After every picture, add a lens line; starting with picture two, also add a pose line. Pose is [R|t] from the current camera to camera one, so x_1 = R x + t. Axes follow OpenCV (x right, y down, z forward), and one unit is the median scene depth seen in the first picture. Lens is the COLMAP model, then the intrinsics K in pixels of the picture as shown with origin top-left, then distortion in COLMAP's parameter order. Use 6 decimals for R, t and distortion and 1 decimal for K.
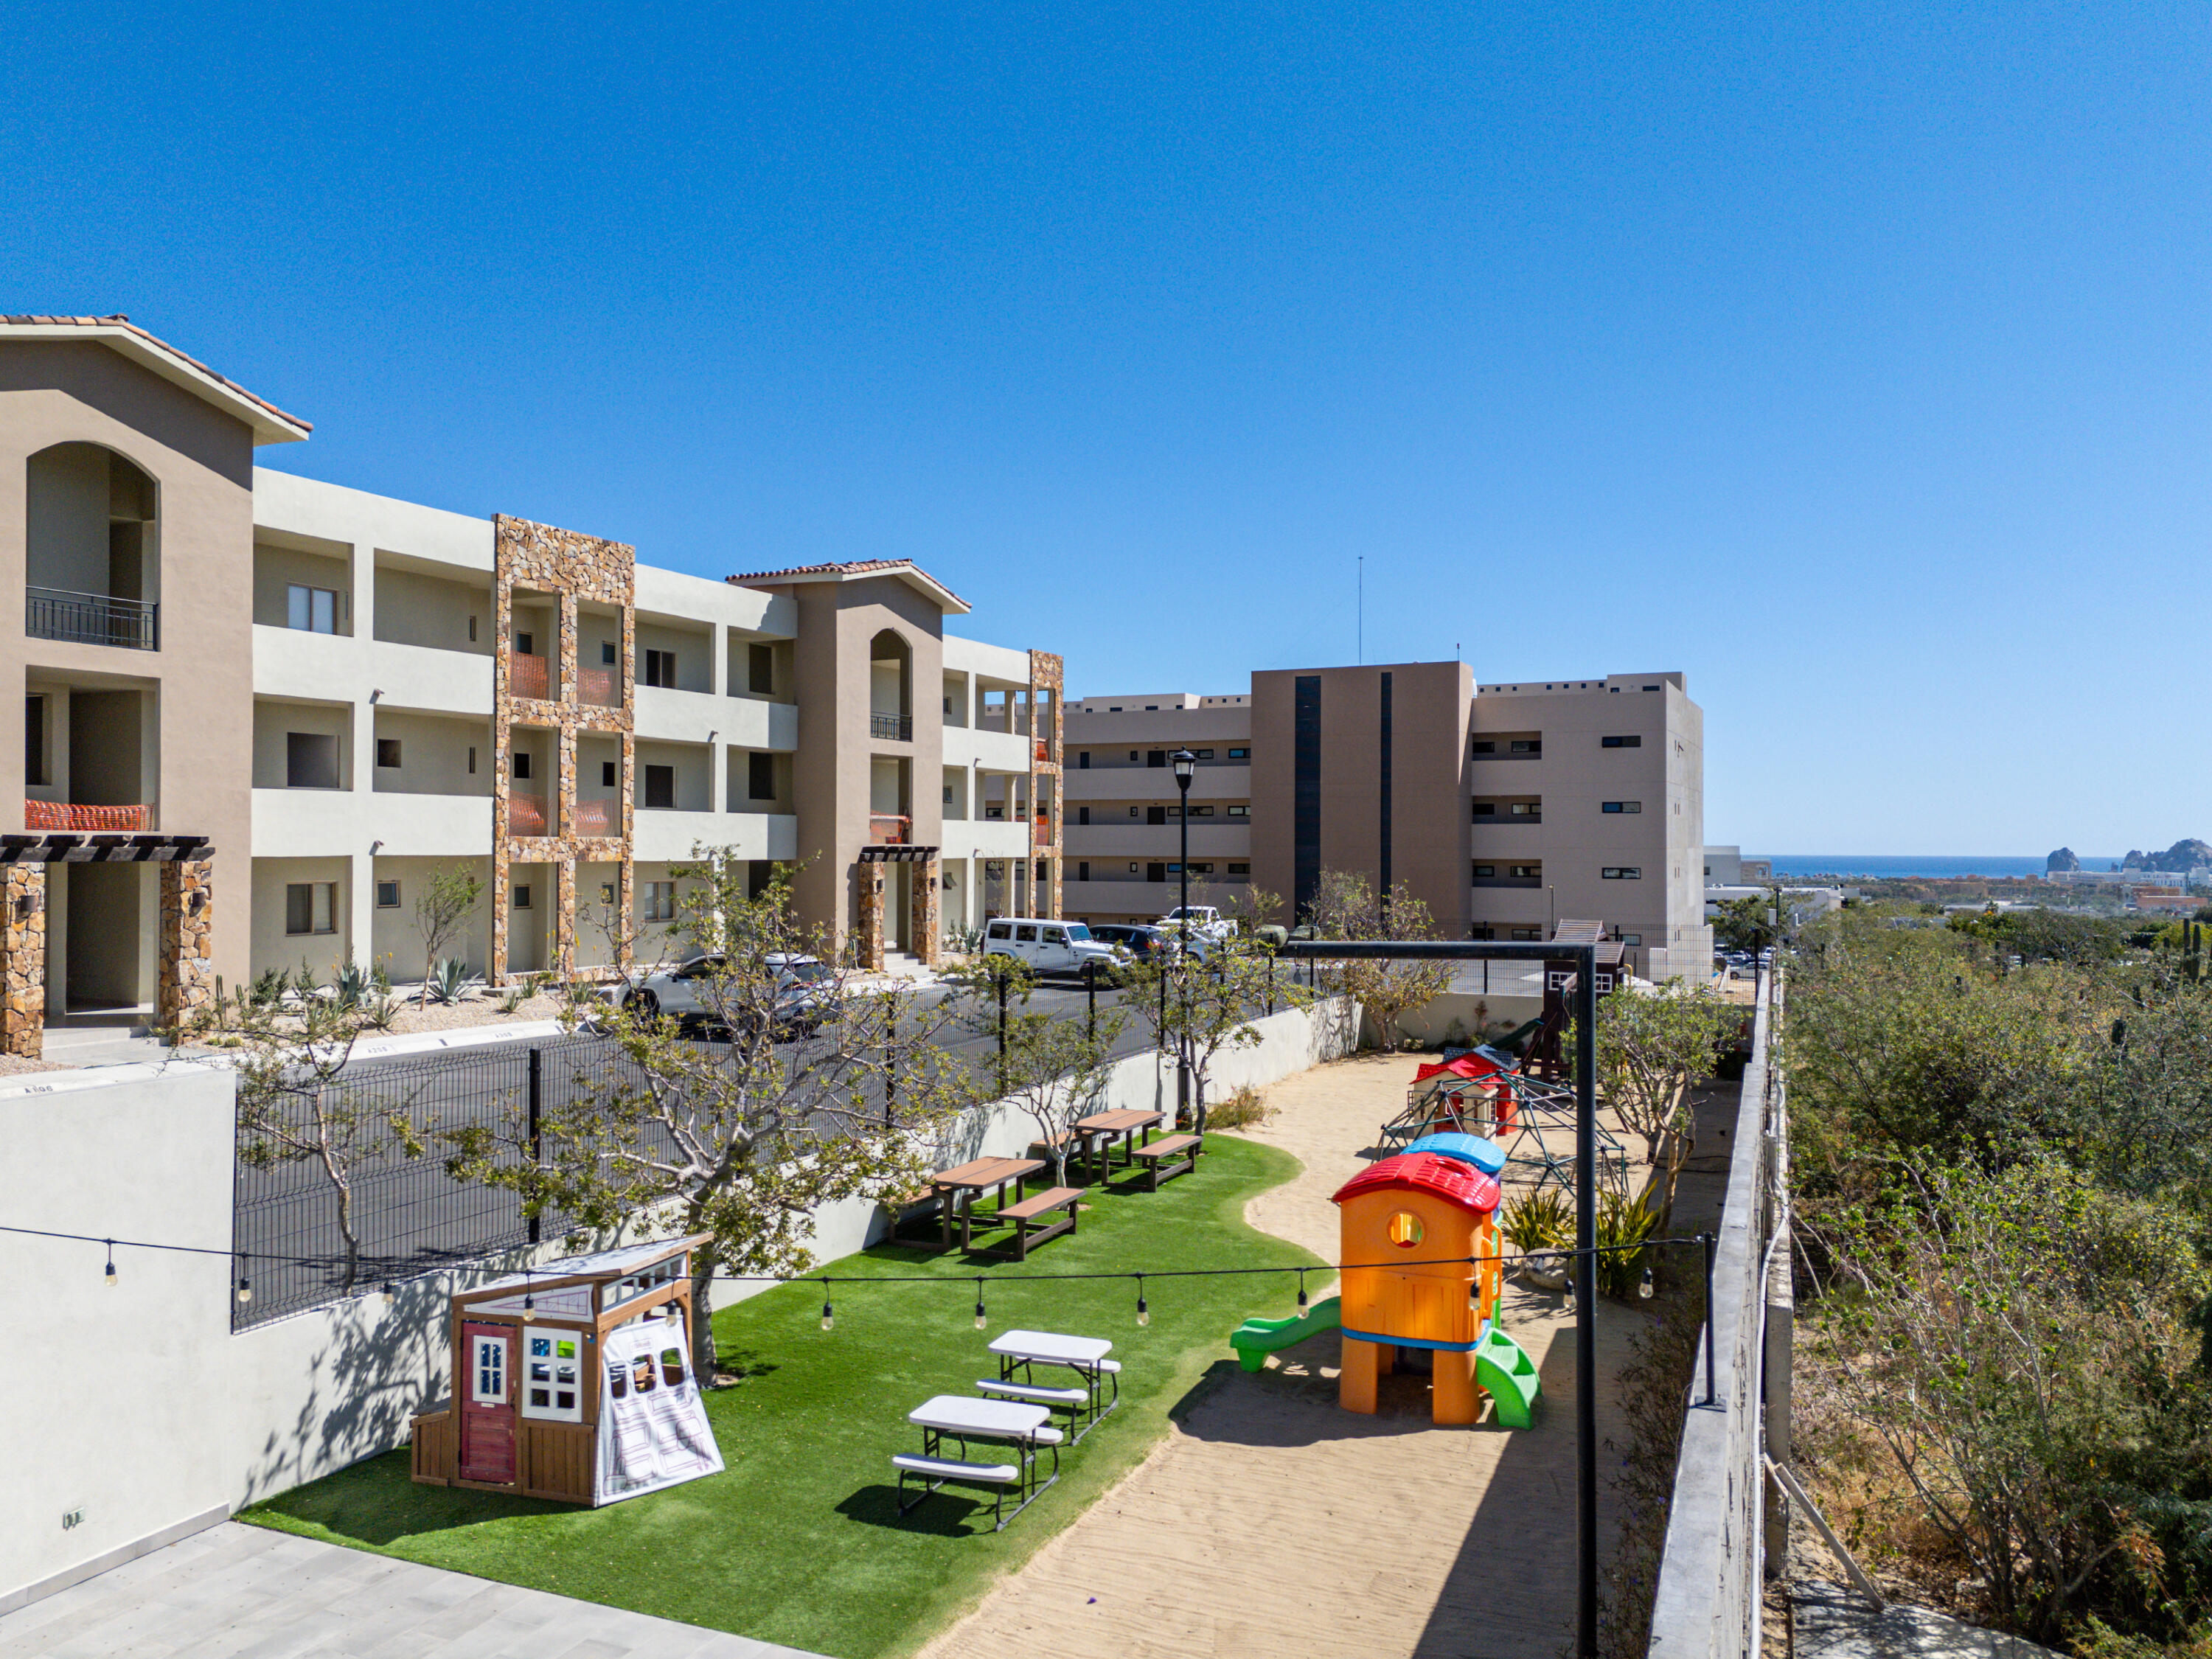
lens RADIAL K [[1613.5, 0, 1106.0], [0, 1613.5, 829.5], [0, 0, 1]] dist [0.090416, -0.093469]
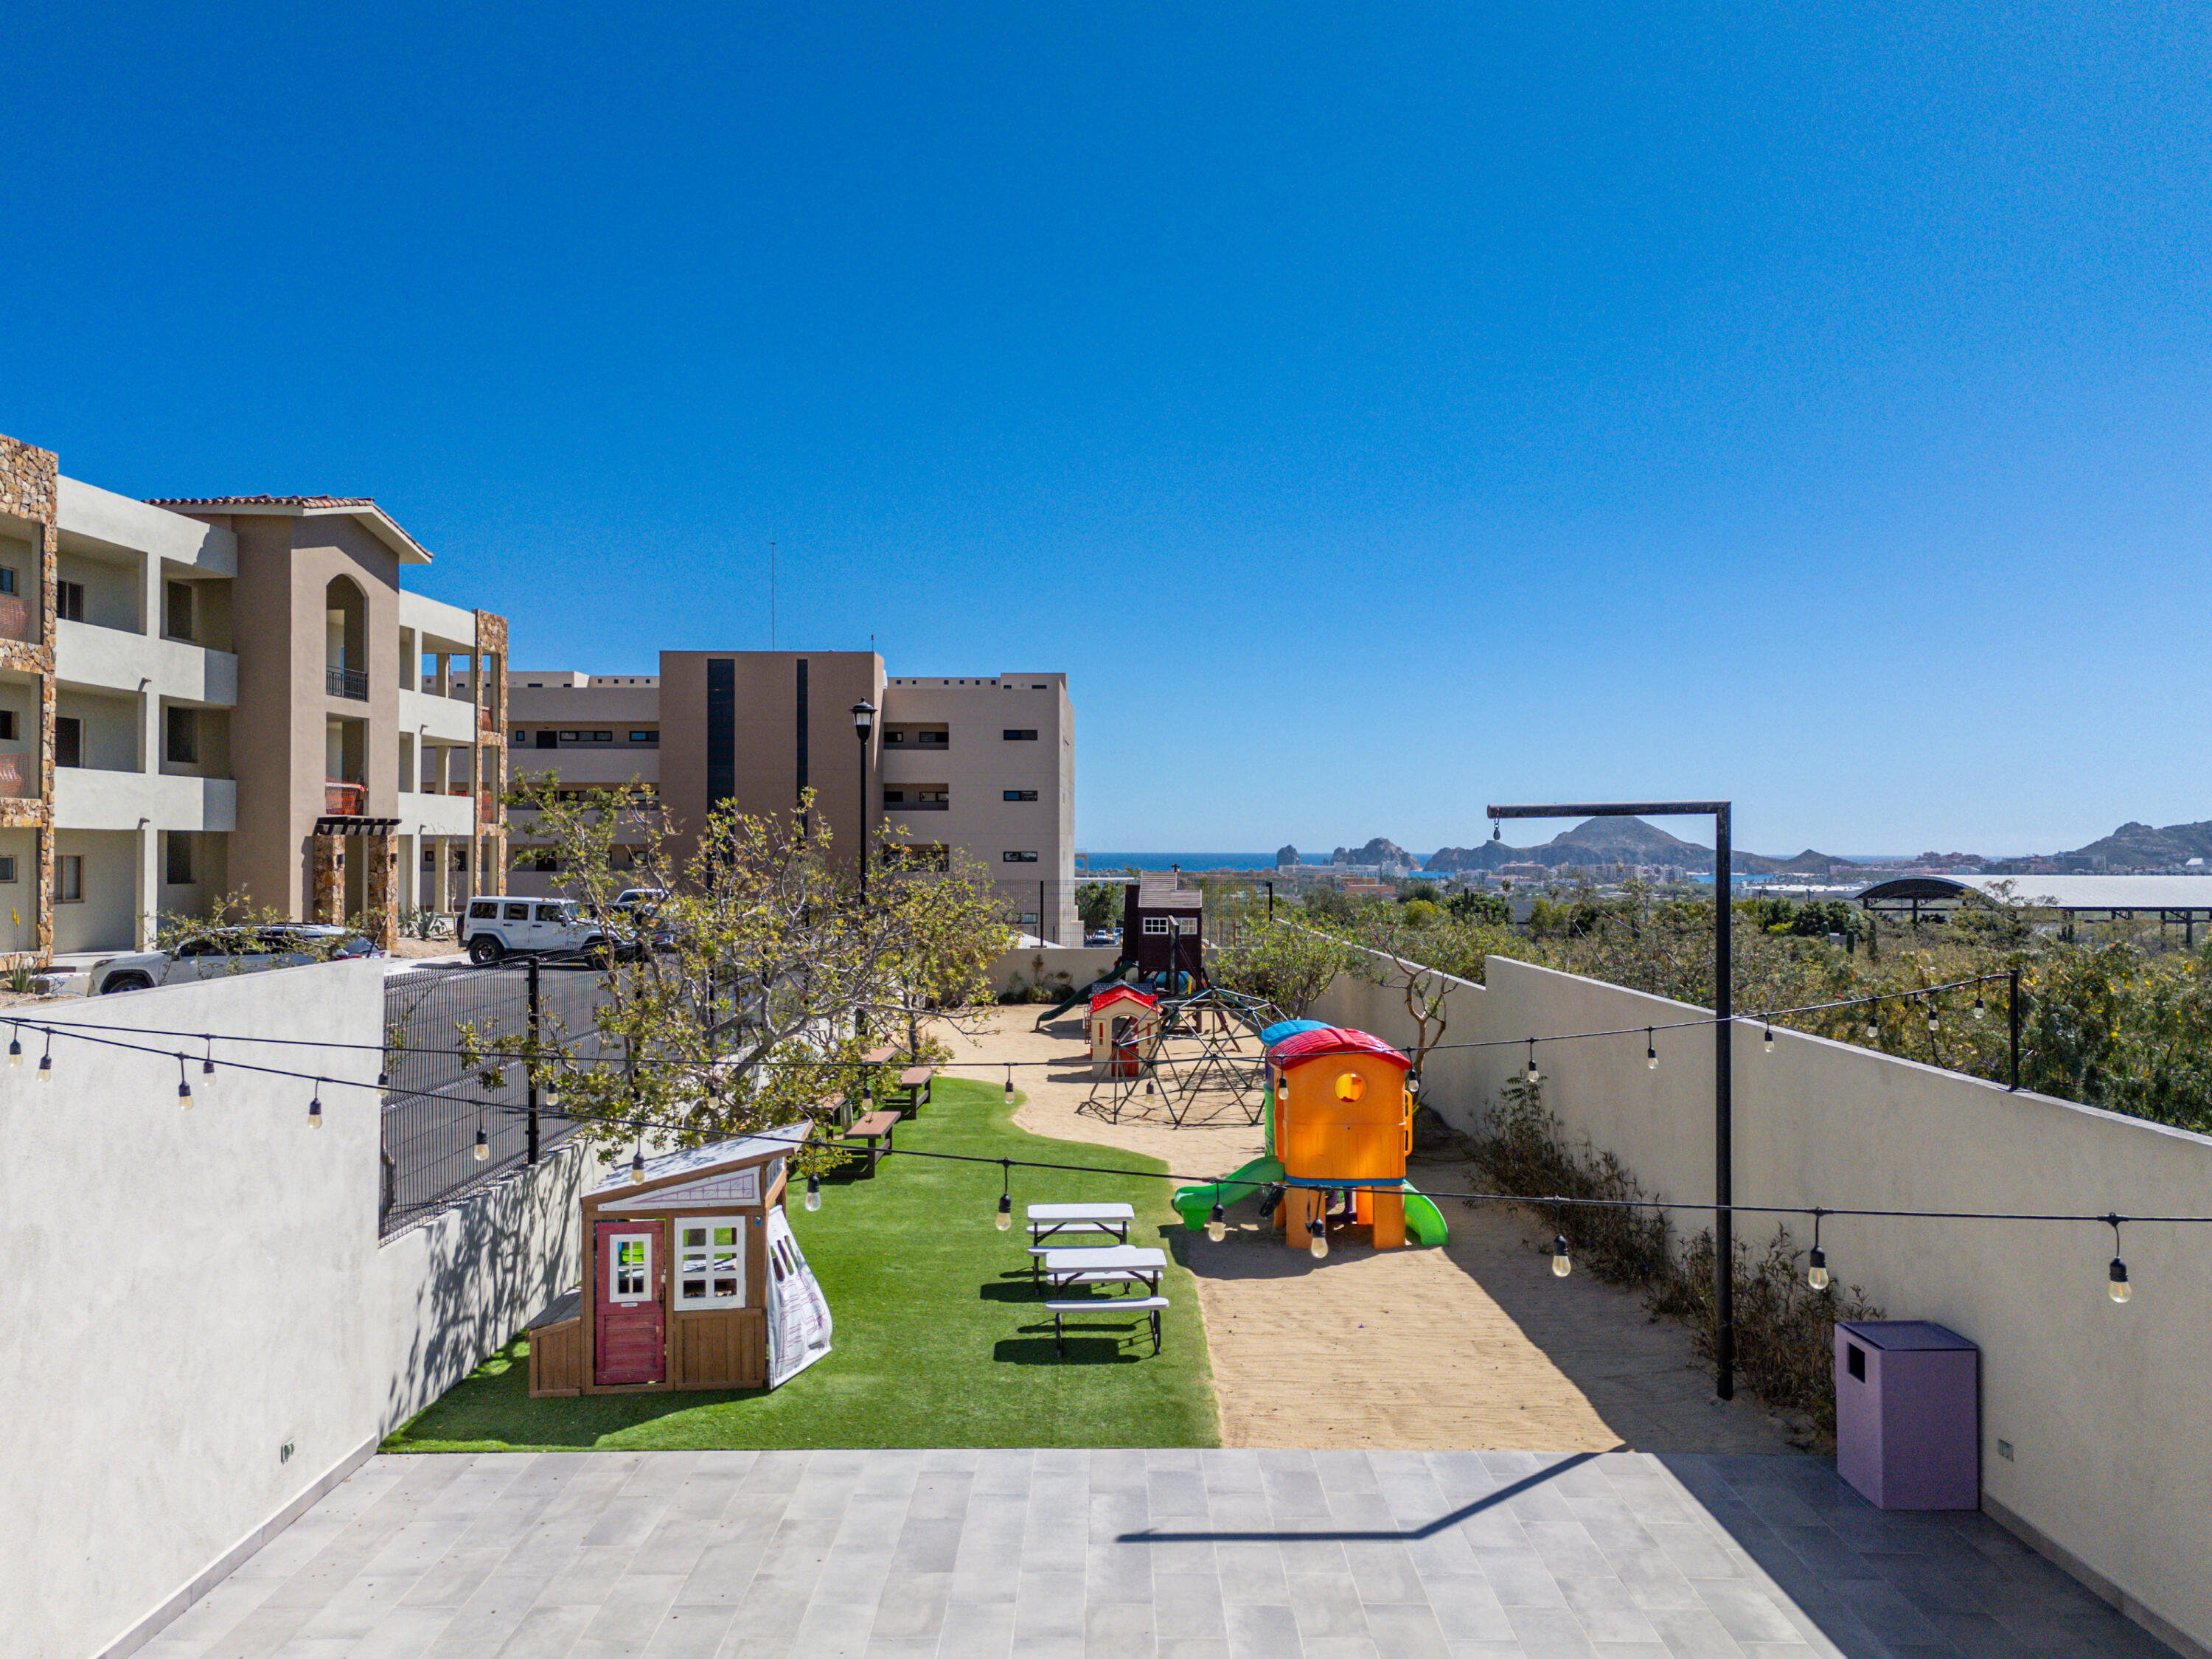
lens RADIAL K [[1613.5, 0, 1106.0], [0, 1613.5, 829.5], [0, 0, 1]] dist [0.090416, -0.093469]
pose [[0.918179, 0.002699, 0.396157, -0.123630], [-0.003320, 0.999994, 0.000882, 0.017074], [-0.396152, -0.002126, 0.918182, 0.001501]]
